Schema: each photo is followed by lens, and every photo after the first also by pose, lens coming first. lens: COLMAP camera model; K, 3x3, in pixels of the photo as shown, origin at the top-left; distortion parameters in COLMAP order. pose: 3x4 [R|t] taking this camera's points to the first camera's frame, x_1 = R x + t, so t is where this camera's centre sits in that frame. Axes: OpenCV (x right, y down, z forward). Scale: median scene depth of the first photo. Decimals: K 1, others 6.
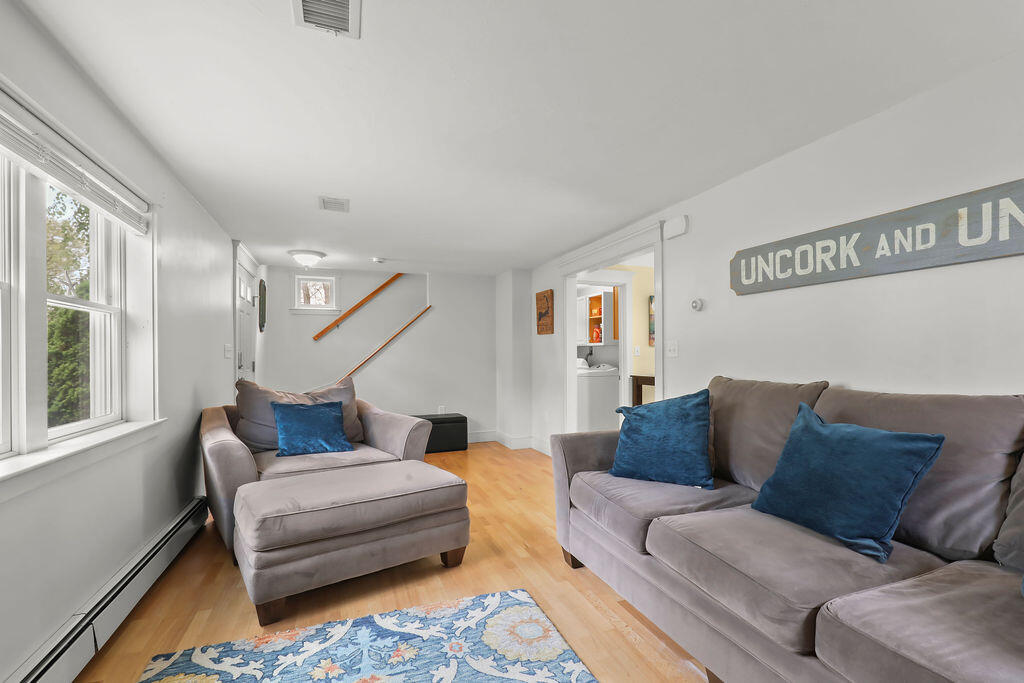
lens RADIAL K [[462.9, 0, 510.8], [0, 462.9, 351.1], [0, 0, 1]] dist [0.000336, 0.000117]
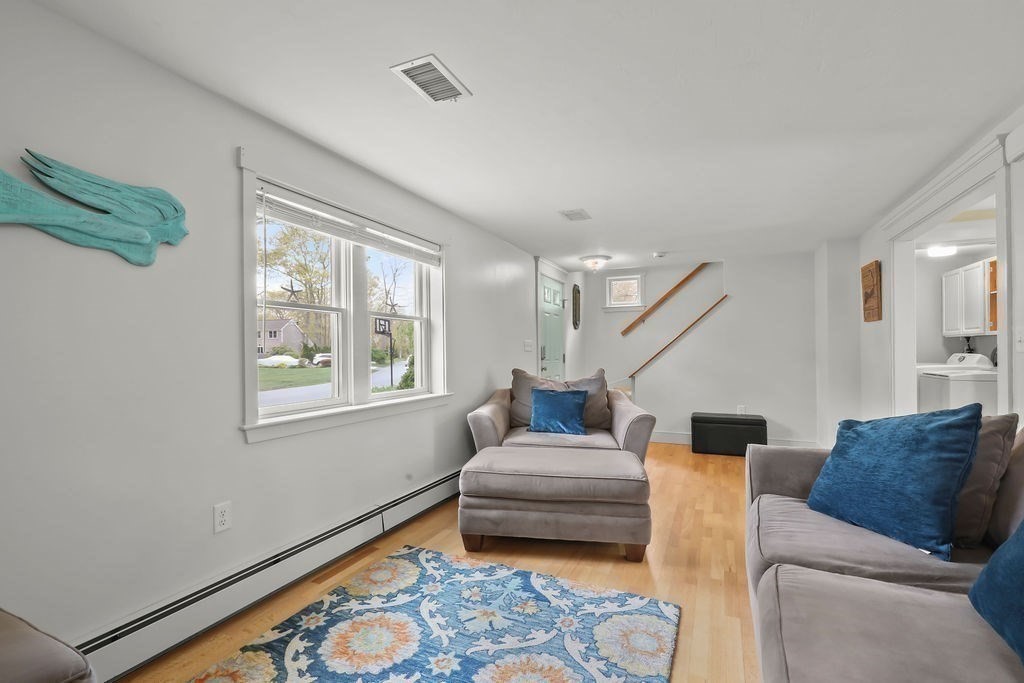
lens RADIAL K [[462.9, 0, 514.3], [0, 462.9, 348.8], [0, 0, 1]] dist [0.000336, 0.000117]
pose [[0.712125, -0.000607, -0.702053, 0.431106], [0.006477, 0.999963, 0.005706, 0.001401], [0.702023, -0.008611, 0.712102, 0.127193]]
